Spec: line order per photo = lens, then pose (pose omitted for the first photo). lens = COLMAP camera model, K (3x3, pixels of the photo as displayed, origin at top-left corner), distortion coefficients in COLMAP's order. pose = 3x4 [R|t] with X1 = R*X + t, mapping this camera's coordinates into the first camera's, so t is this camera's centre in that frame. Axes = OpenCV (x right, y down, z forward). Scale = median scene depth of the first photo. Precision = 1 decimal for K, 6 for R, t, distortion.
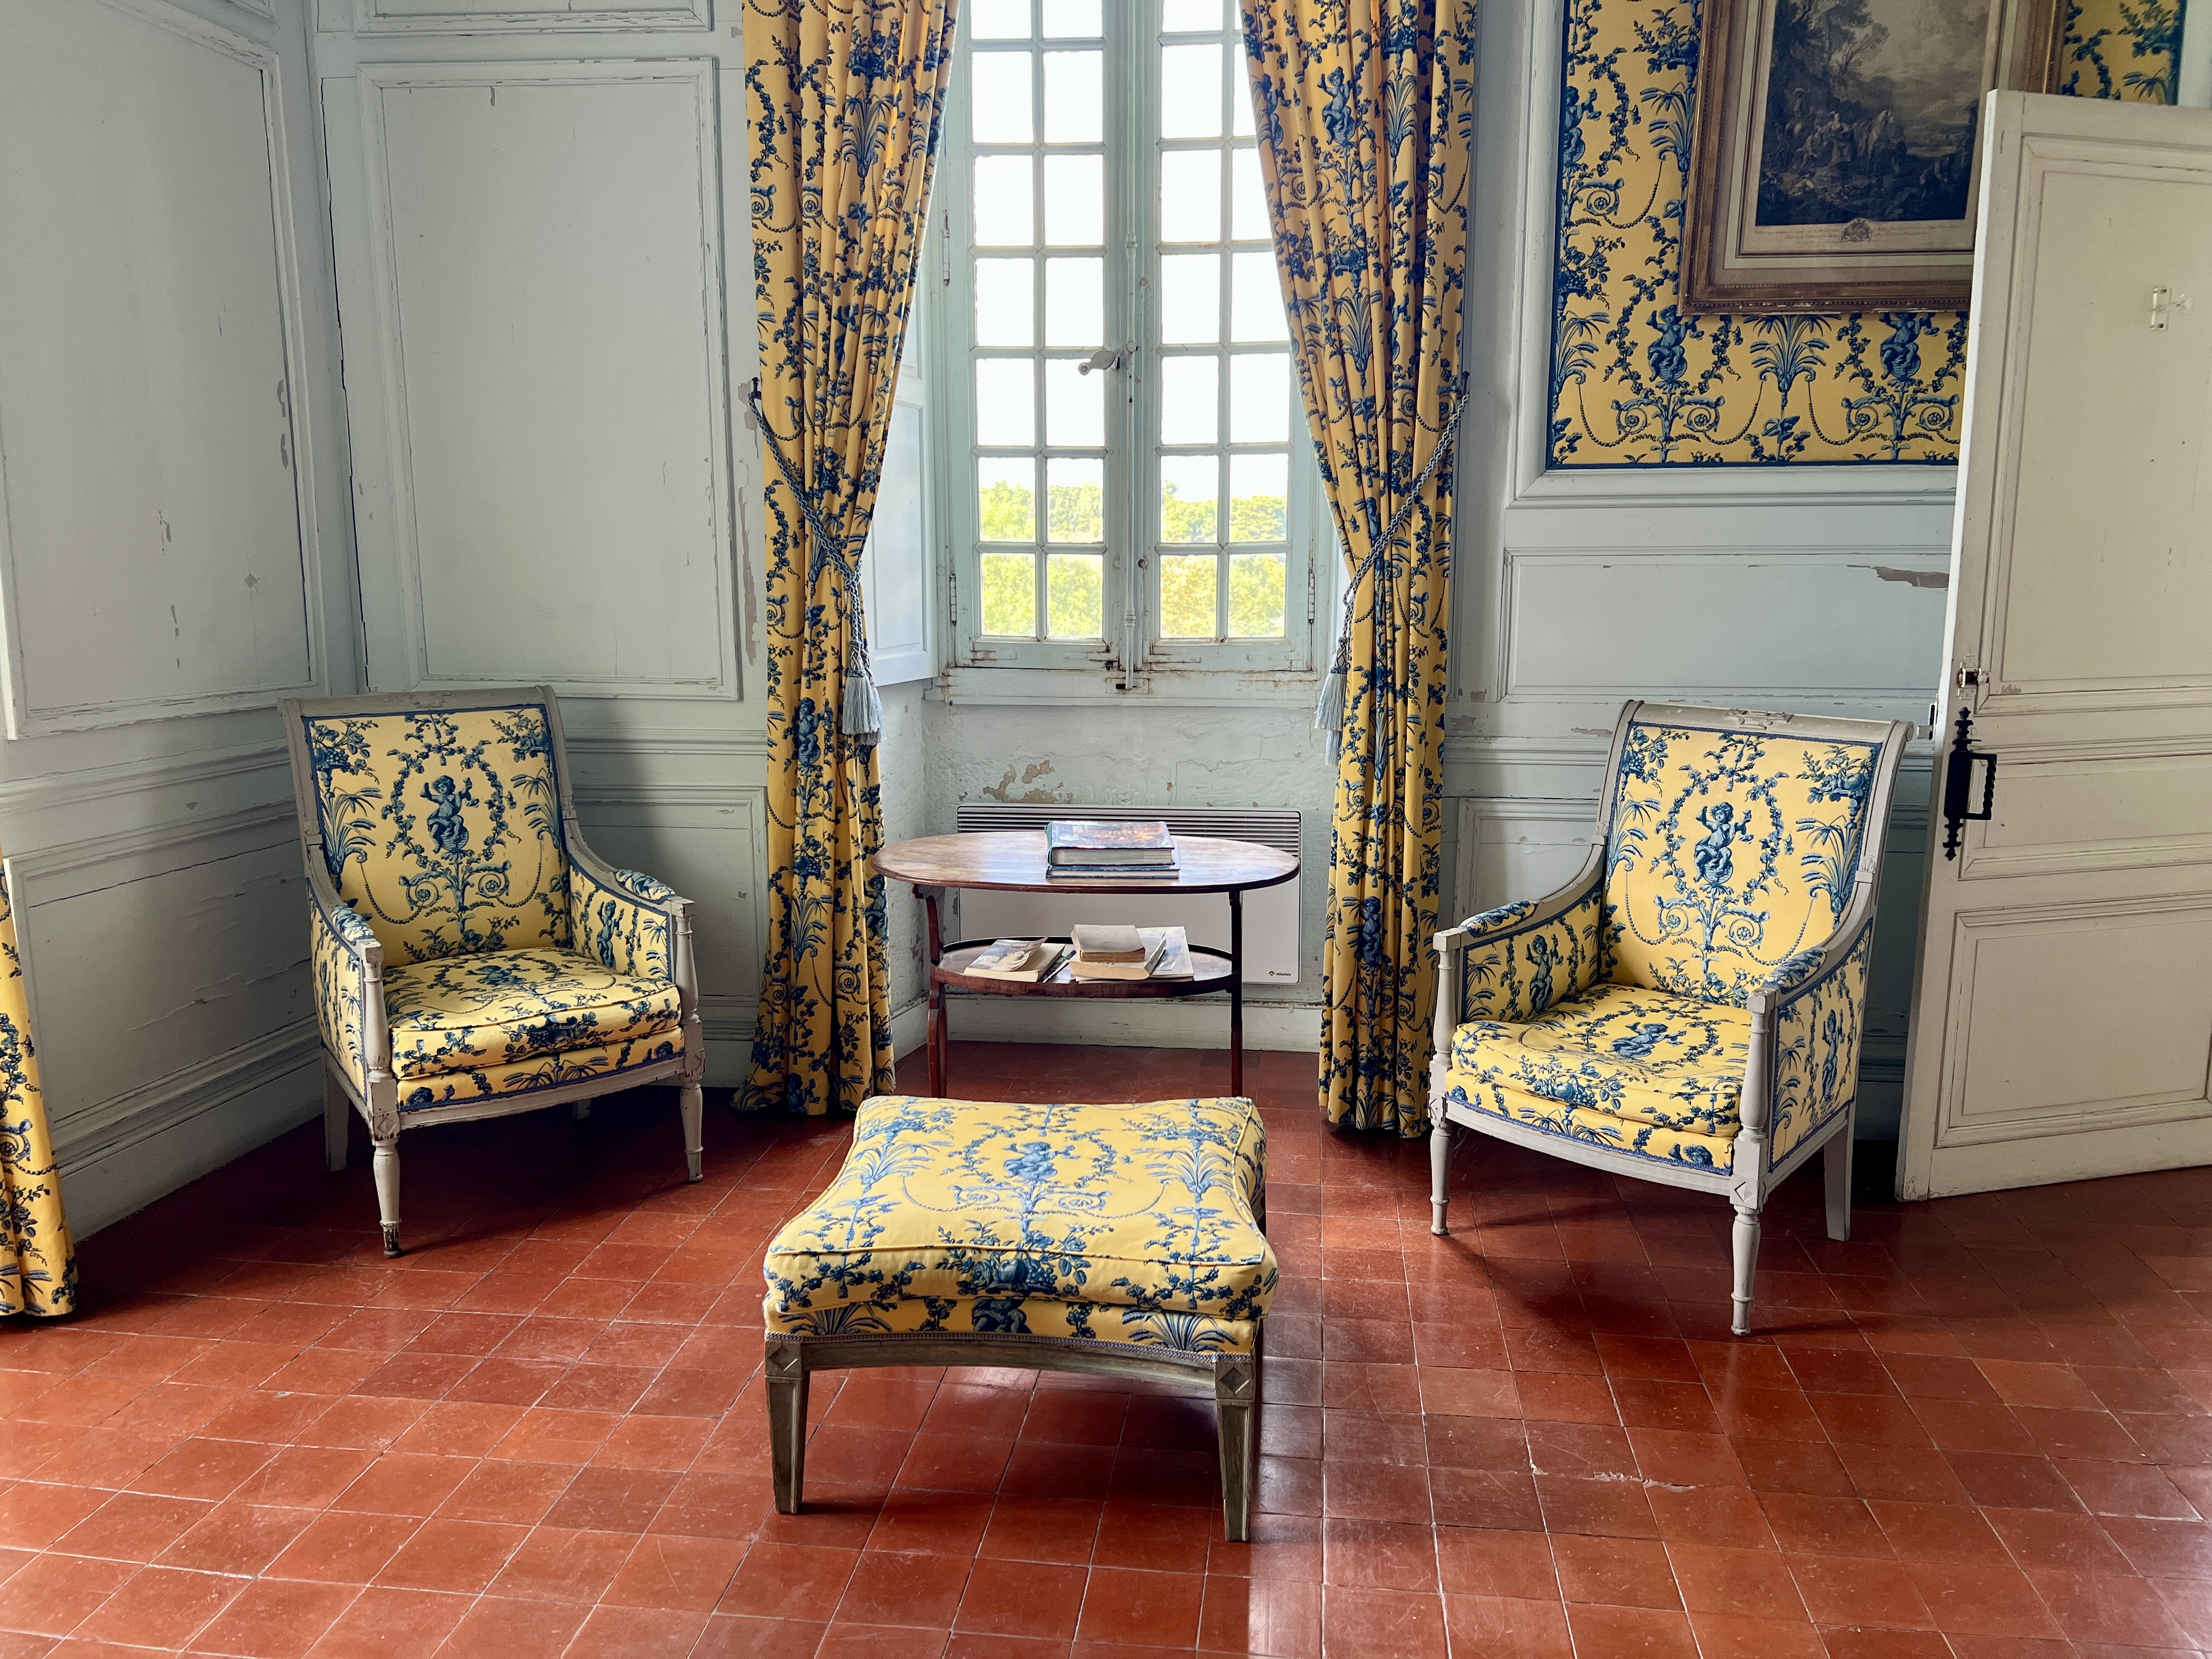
lens RADIAL K [[1664.9, 0, 1116.4], [0, 1664.9, 831.4], [0, 0, 1]] dist [0.056672, -0.053416]
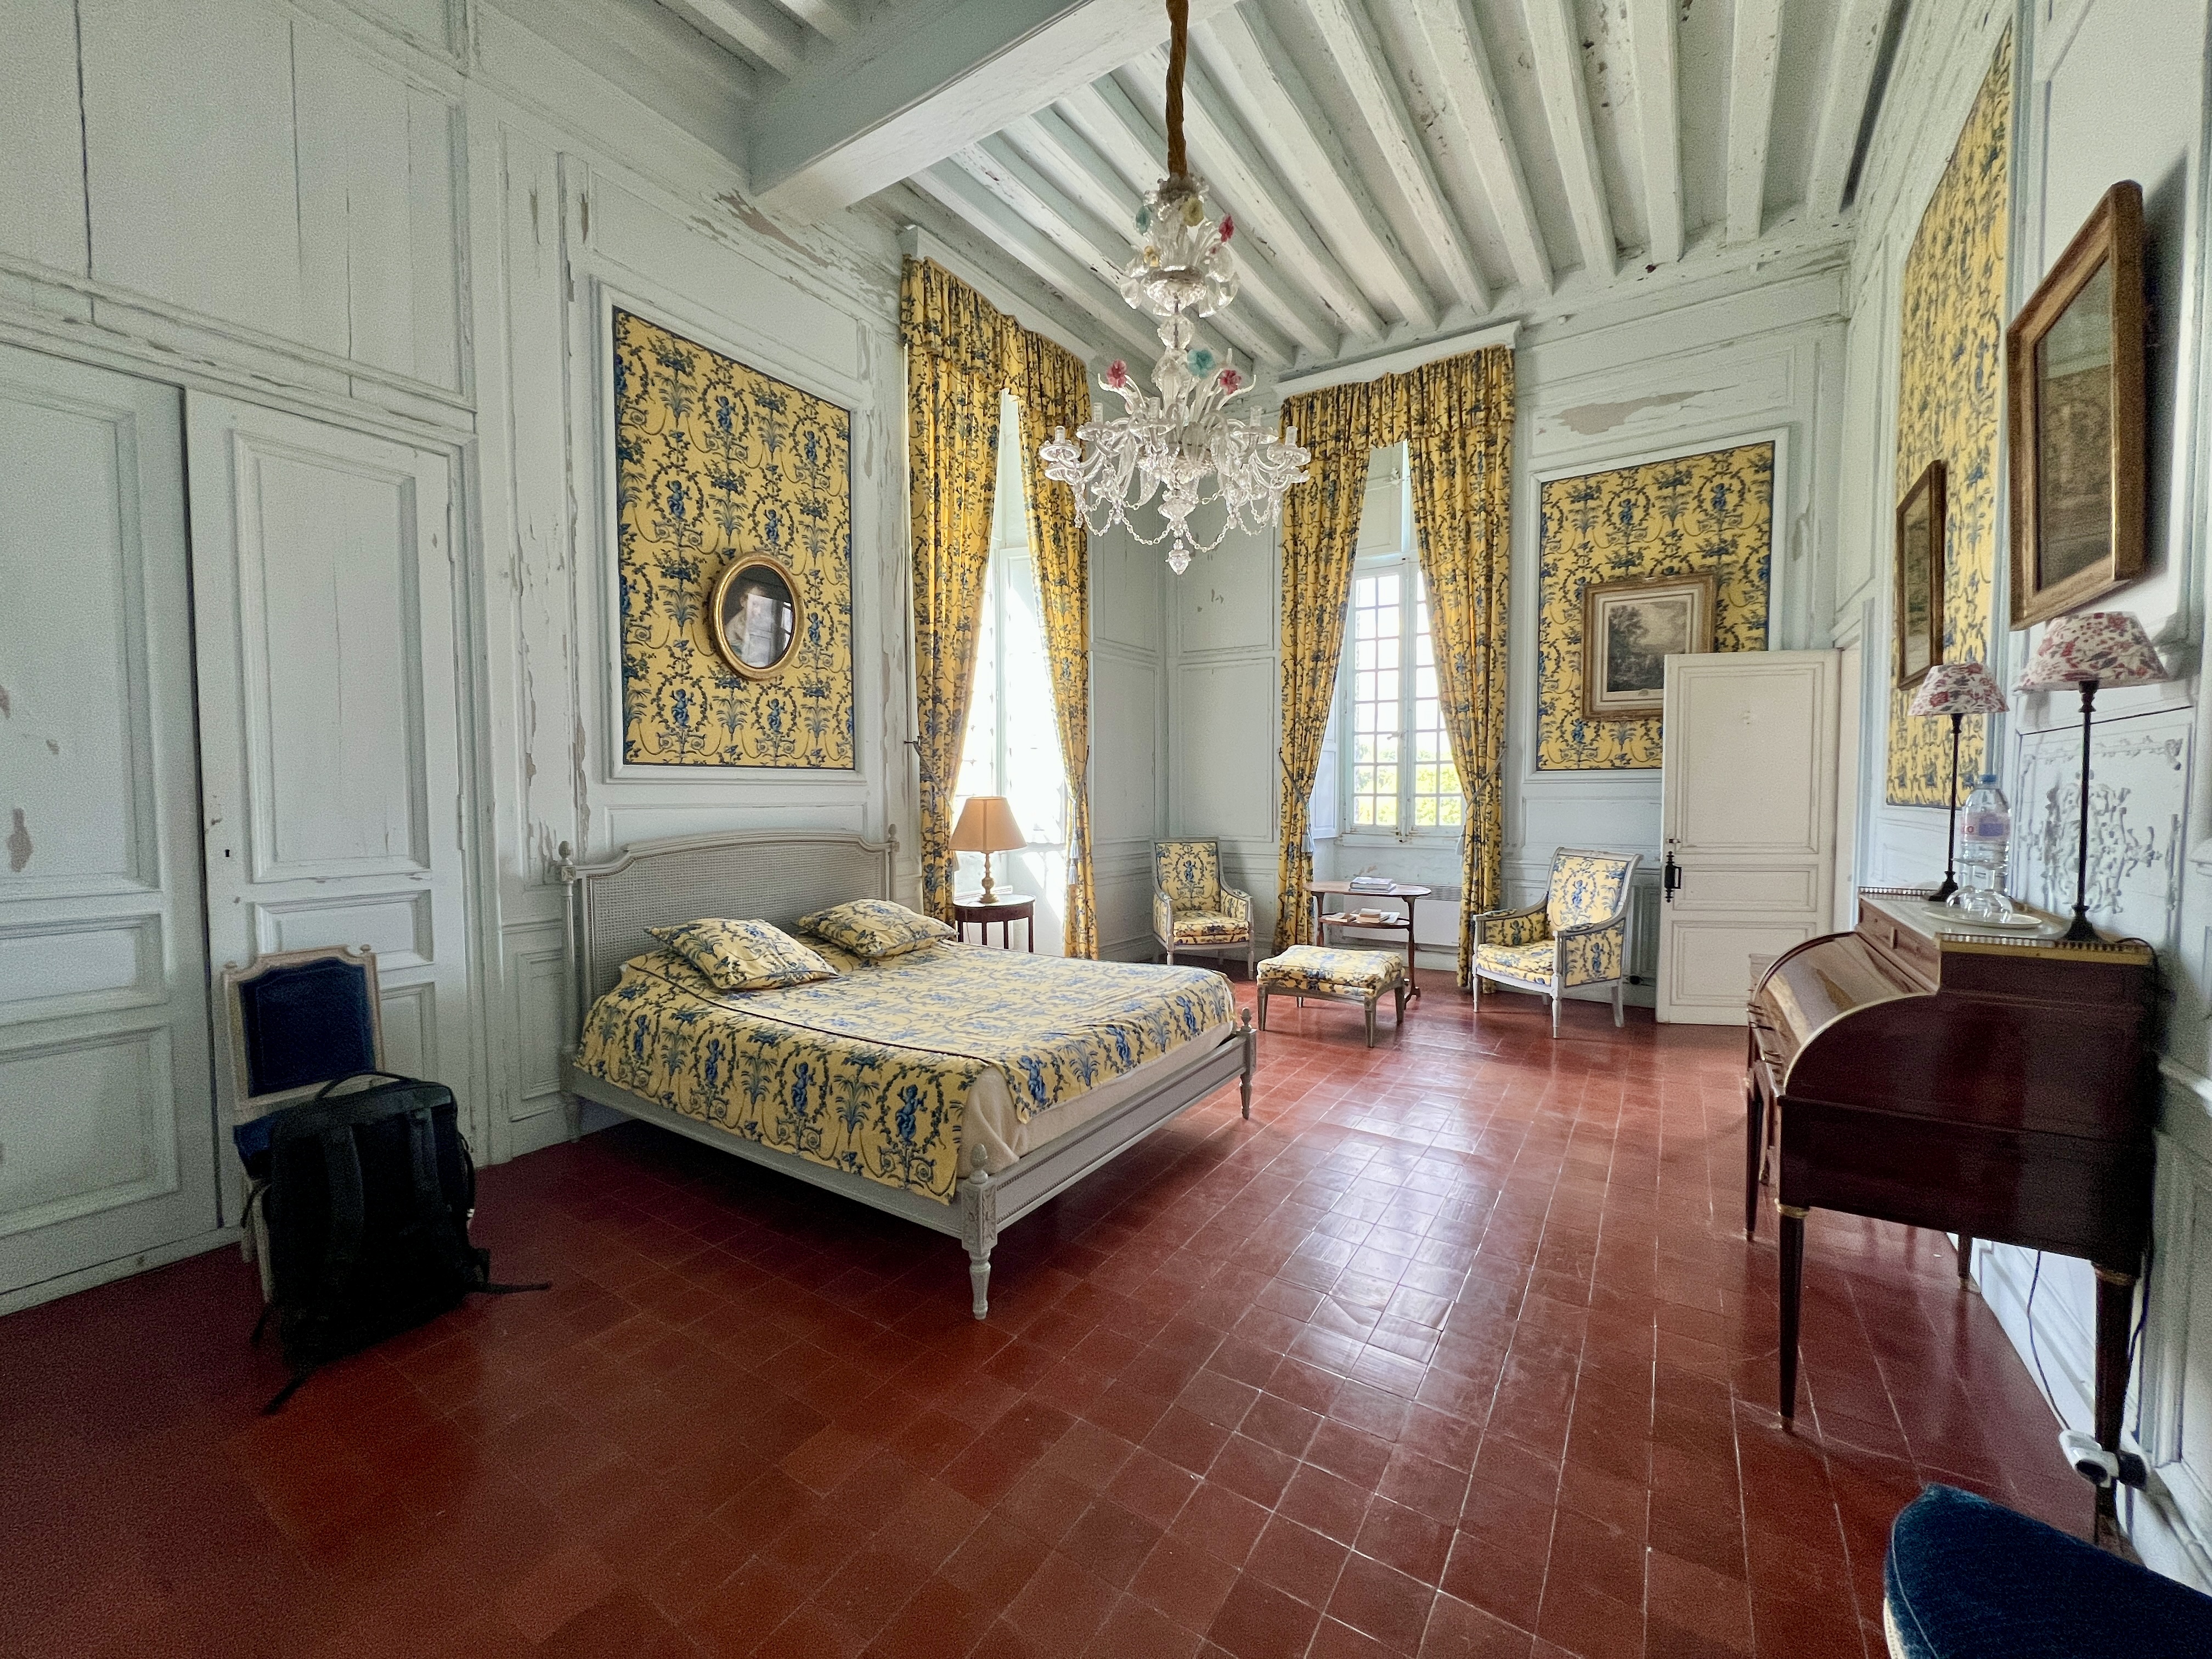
lens RADIAL K [[890.9, 0, 1110.2], [0, 890.9, 828.3], [0, 0, 1]] dist [-0.000726, -0.000017]
pose [[0.900029, 0.014213, -0.435598, 0.273843], [-0.065145, 0.992627, -0.102214, 0.103415], [0.430934, 0.120373, 0.894319, -0.775993]]
